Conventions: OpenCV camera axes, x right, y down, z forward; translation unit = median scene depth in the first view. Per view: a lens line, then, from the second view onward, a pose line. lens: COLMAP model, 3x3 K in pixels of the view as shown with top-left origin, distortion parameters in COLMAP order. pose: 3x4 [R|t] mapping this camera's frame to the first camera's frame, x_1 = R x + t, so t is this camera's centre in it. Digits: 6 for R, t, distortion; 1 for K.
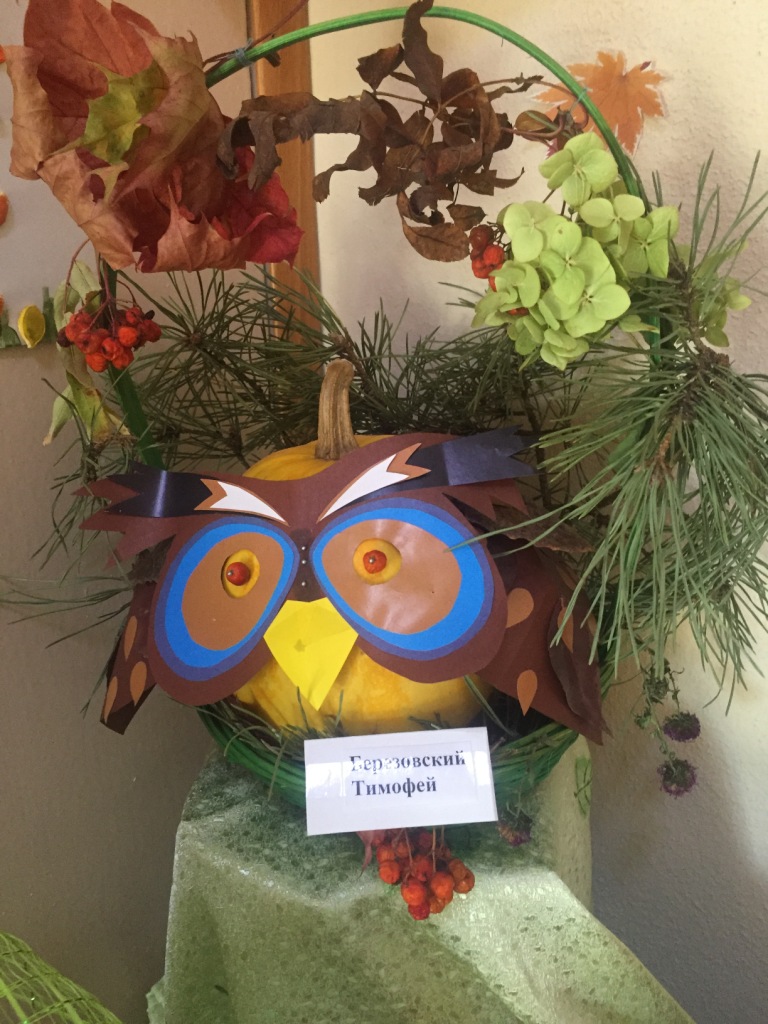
lens RADIAL K [[842.0, 0, 384.0], [0, 842.0, 512.0], [0, 0, 1]] dist [0.007640, 0.002683]
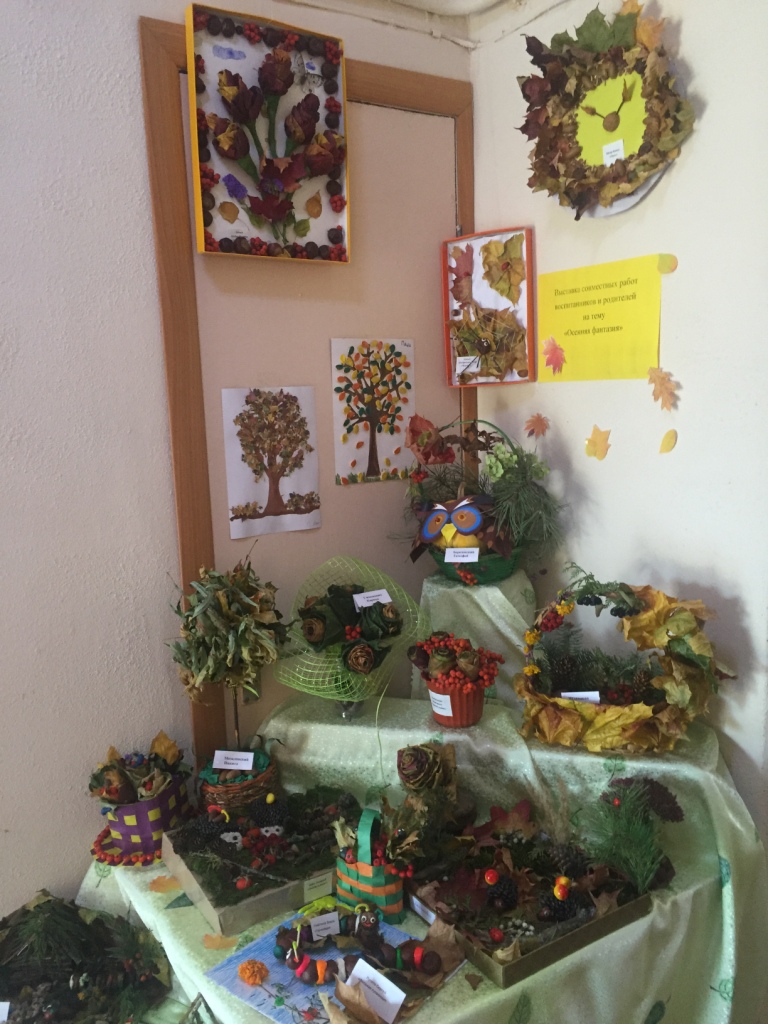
lens RADIAL K [[842.0, 0, 384.0], [0, 842.0, 512.0], [0, 0, 1]] dist [0.007640, 0.002683]
pose [[0.939831, 0.033423, -0.340002, 1.319848], [-0.096779, 0.980484, -0.171130, 0.972493], [0.327647, 0.193739, 0.924723, -4.057047]]
